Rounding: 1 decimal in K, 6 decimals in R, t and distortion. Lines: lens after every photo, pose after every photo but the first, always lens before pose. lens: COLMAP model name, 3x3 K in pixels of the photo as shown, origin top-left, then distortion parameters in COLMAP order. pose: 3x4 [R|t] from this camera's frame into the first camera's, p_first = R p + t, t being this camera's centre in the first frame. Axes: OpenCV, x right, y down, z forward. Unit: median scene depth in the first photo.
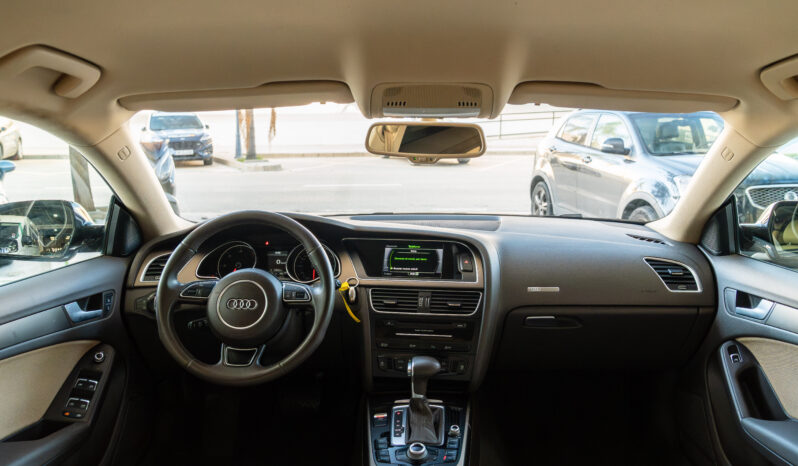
lens RADIAL K [[780.8, 0, 529.9], [0, 780.8, 146.0], [0, 0, 1]] dist [-0.016284, -0.006566]
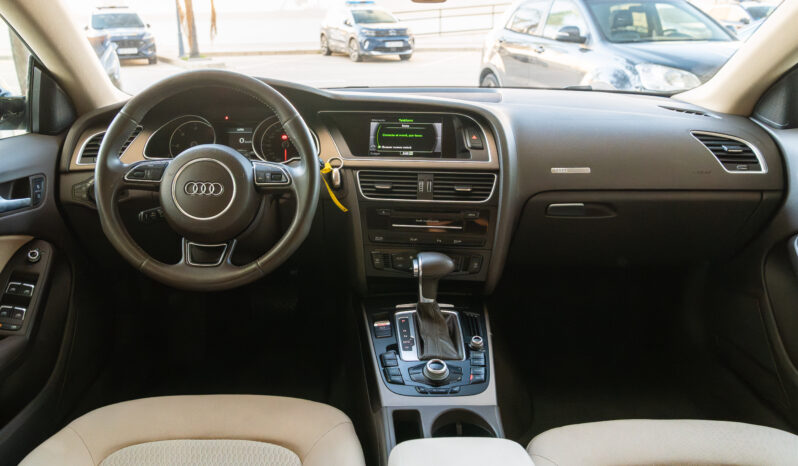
lens RADIAL K [[679.1, 0, 398.6], [0, 679.1, 210.5], [0, 0, 1]] dist [-0.016532, -0.003443]
pose [[0.998461, -0.005620, -0.055177, -0.129737], [0.016998, 0.977982, 0.207995, 0.081488], [0.052793, -0.208613, 0.976572, 0.323422]]
